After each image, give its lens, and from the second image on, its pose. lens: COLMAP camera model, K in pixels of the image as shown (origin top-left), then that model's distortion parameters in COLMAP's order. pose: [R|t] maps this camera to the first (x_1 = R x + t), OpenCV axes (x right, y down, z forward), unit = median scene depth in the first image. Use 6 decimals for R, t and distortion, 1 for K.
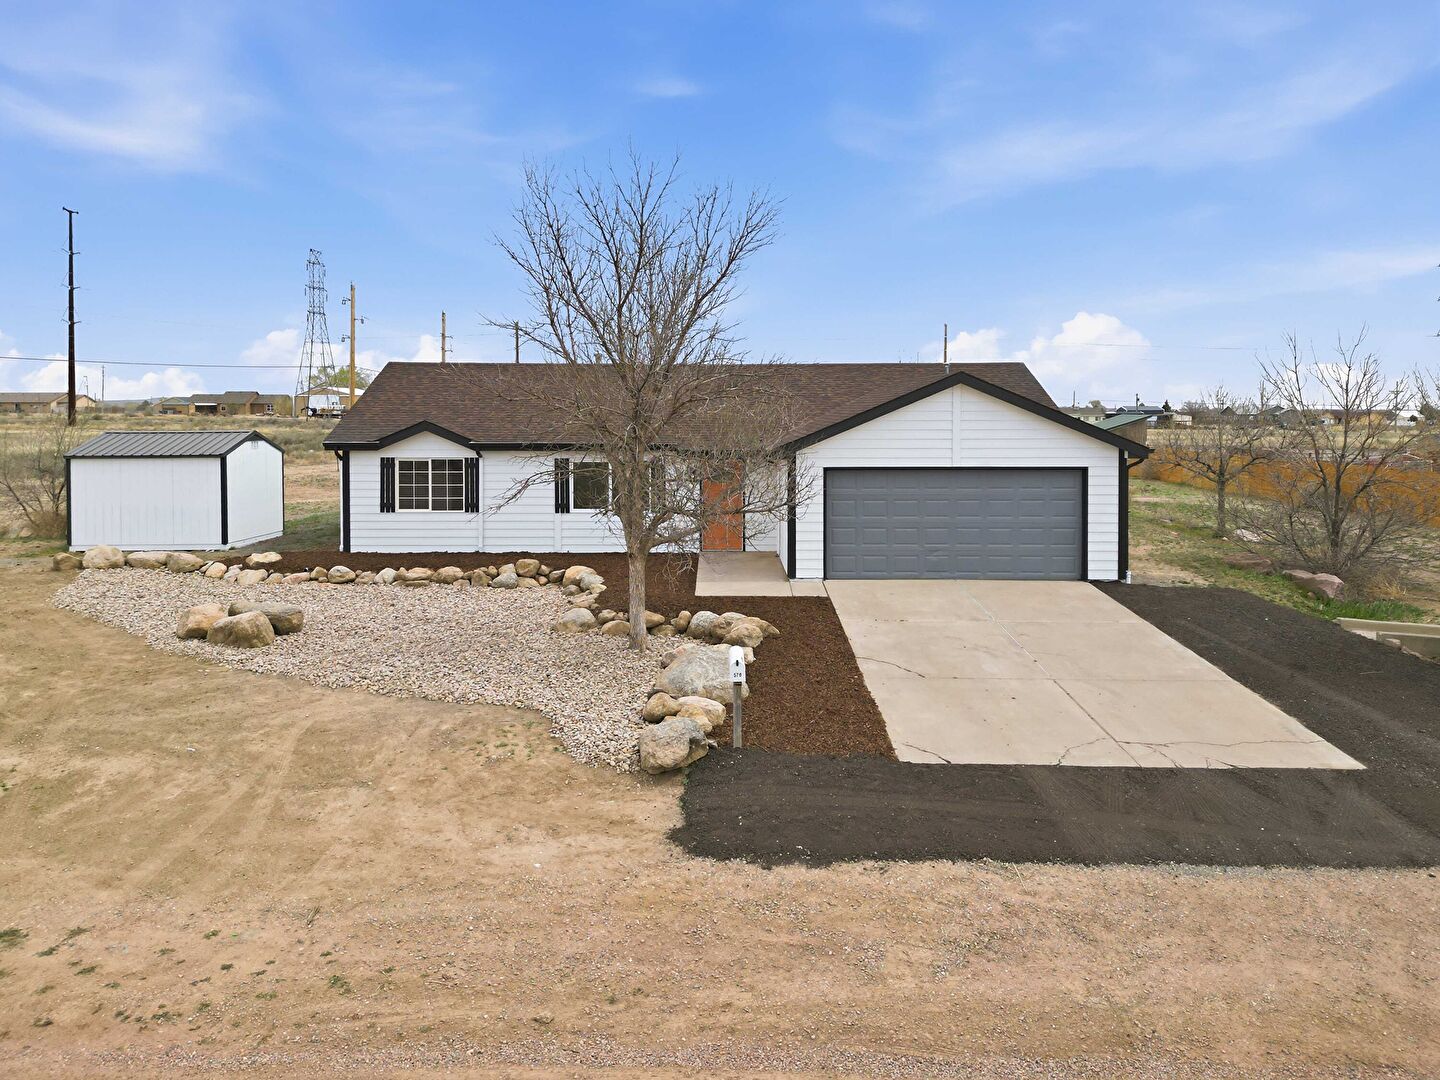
lens RADIAL K [[1052.7, 0, 720.5], [0, 1052.7, 449.5], [0, 0, 1]] dist [0.046593, -0.032677]
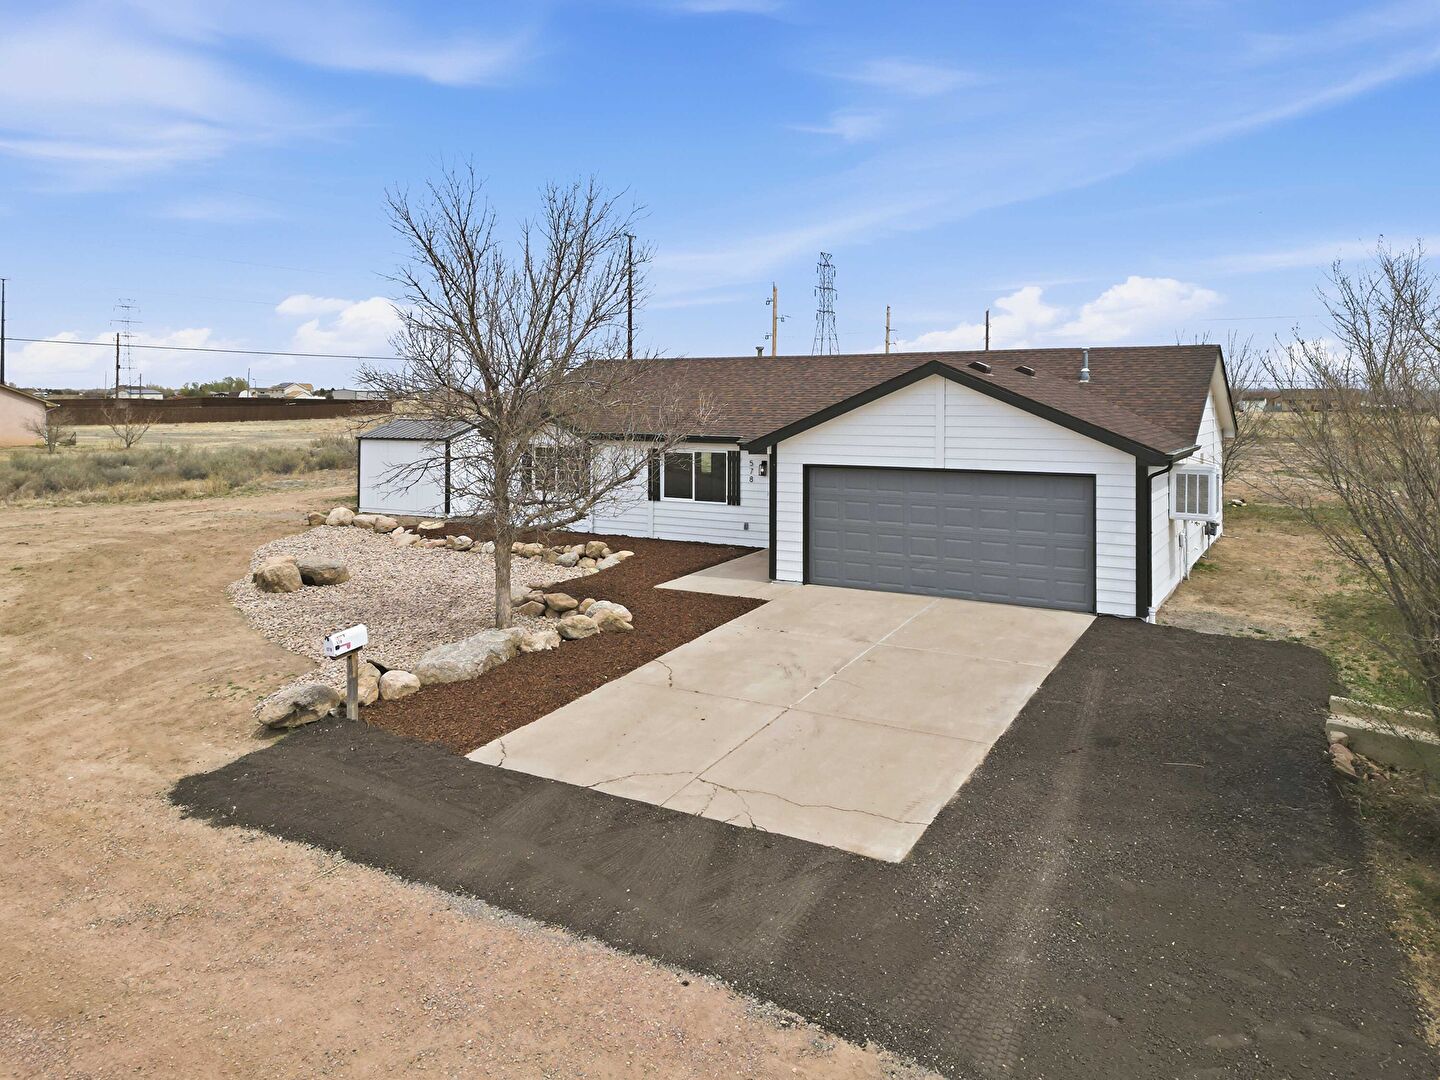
lens RADIAL K [[1052.7, 0, 720.5], [0, 1052.7, 449.5], [0, 0, 1]] dist [0.046593, -0.032677]
pose [[0.866119, 0.025756, -0.499174, 0.501060], [-0.022194, 0.999668, 0.013071, -0.006850], [0.499345, -0.000243, 0.866403, 0.148257]]
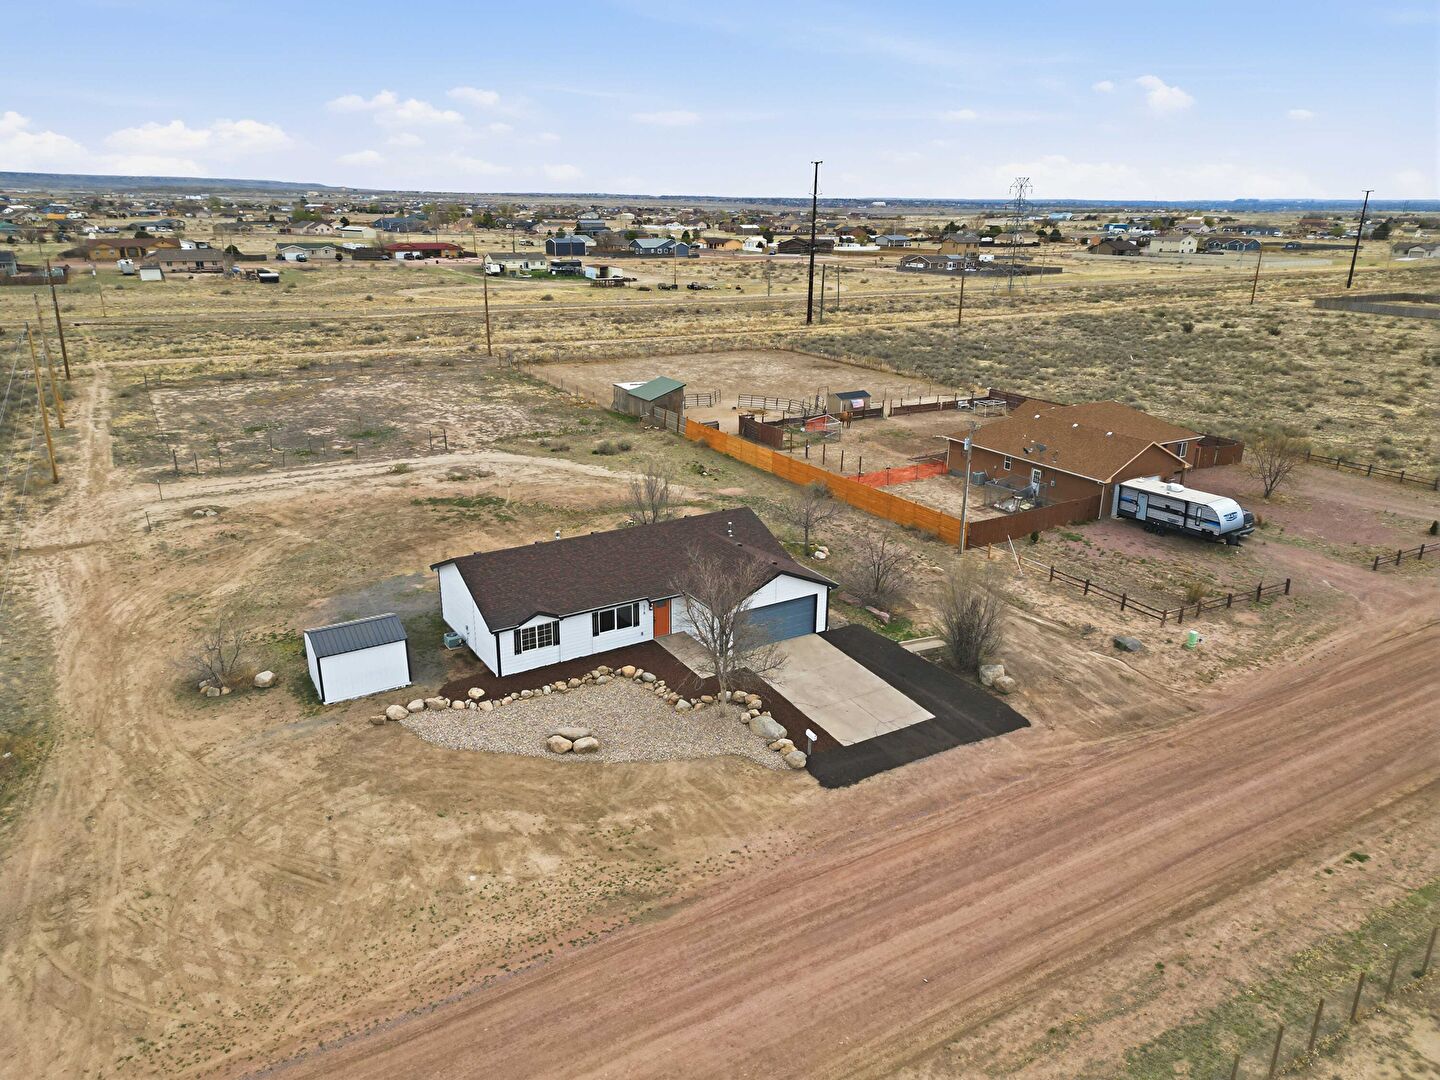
lens RADIAL K [[1022.3, 0, 722.7], [0, 1022.3, 507.0], [0, 0, 1]] dist [0.069698, -0.048673]
pose [[0.846552, -0.148407, 0.511199, -1.116279], [0.010663, 0.964884, 0.262458, -0.857700], [-0.532199, -0.216734, 0.818408, -0.906729]]
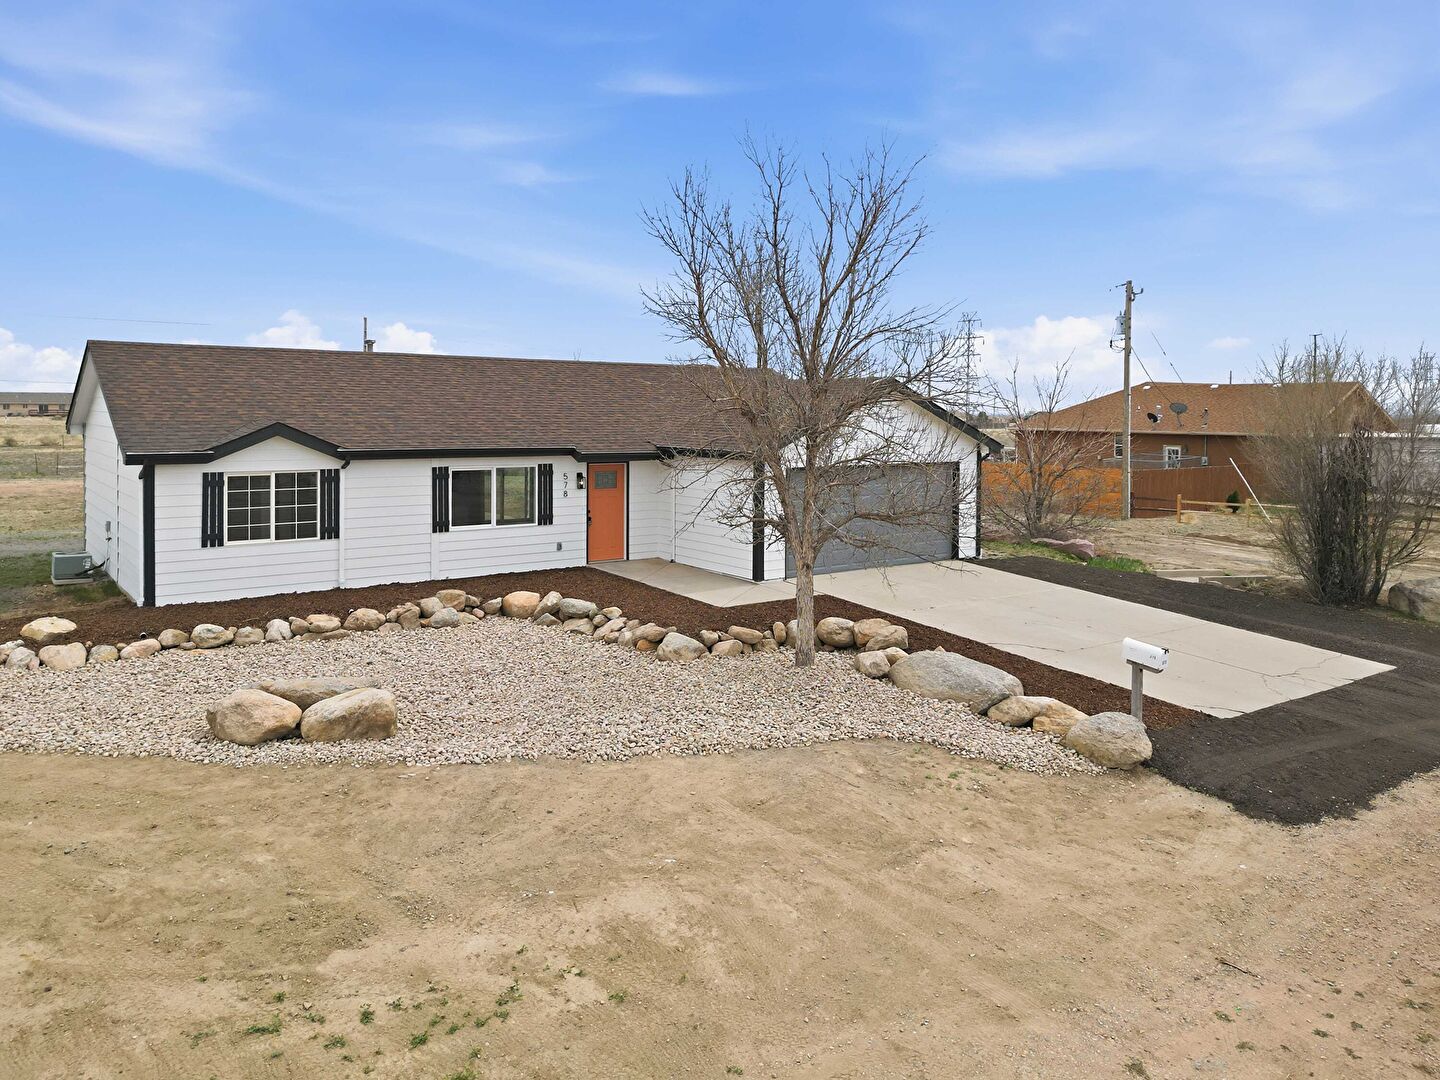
lens RADIAL K [[1052.7, 0, 720.5], [0, 1052.7, 449.5], [0, 0, 1]] dist [0.046593, -0.032677]
pose [[0.804842, -0.017977, 0.593217, -0.548615], [0.016630, 0.999832, 0.007736, -0.009894], [-0.593256, 0.003639, 0.805005, 0.223829]]
